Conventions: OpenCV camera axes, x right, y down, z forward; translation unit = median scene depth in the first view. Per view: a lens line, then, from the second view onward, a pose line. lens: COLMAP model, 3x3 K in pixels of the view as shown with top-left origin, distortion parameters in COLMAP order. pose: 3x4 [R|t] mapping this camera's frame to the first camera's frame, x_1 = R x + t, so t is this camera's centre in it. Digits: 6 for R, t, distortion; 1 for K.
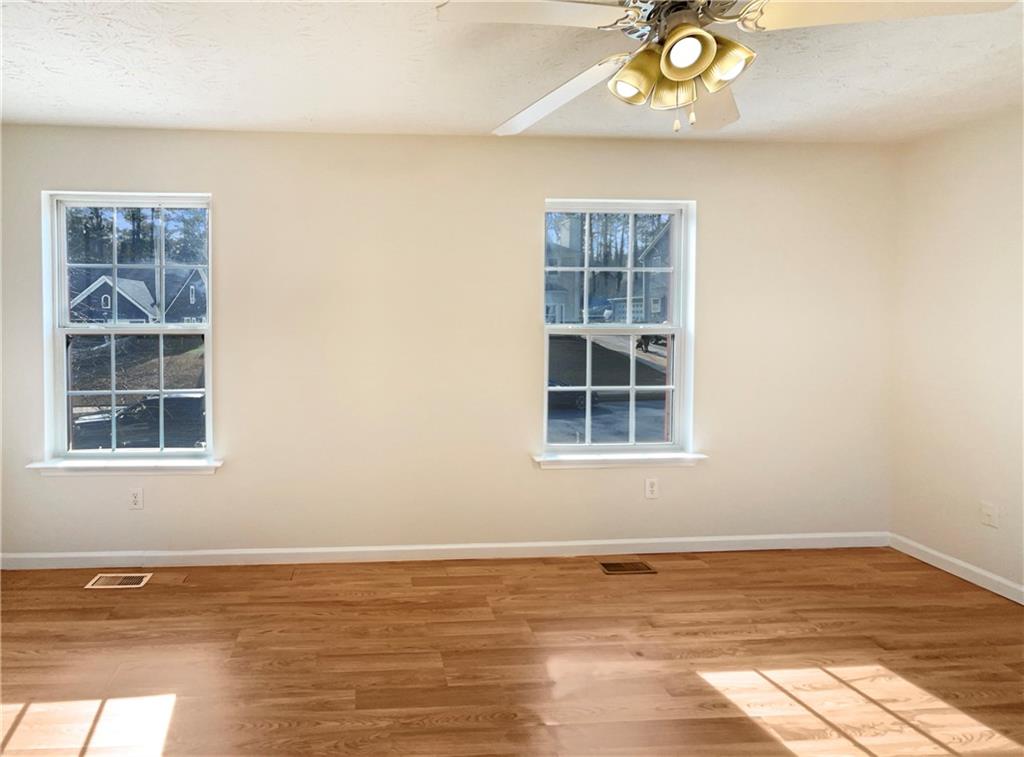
lens RADIAL K [[405.5, 0, 511.8], [0, 405.5, 346.1], [0, 0, 1]] dist [-0.001213, -0.000076]
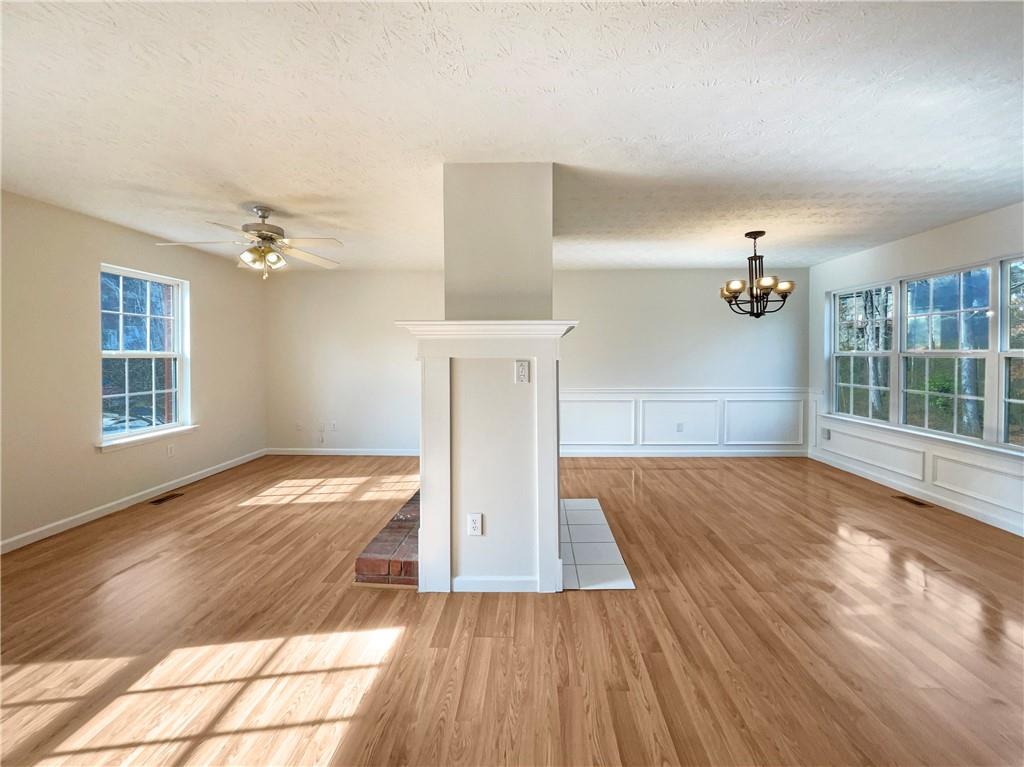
lens RADIAL K [[412.5, 0, 514.0], [0, 412.5, 364.1], [0, 0, 1]] dist [-0.000524, -0.000091]
pose [[0.089797, -0.017838, 0.995800, -1.198276], [0.028057, 0.999488, 0.015374, 0.011081], [-0.995565, 0.026559, 0.090251, -0.552496]]
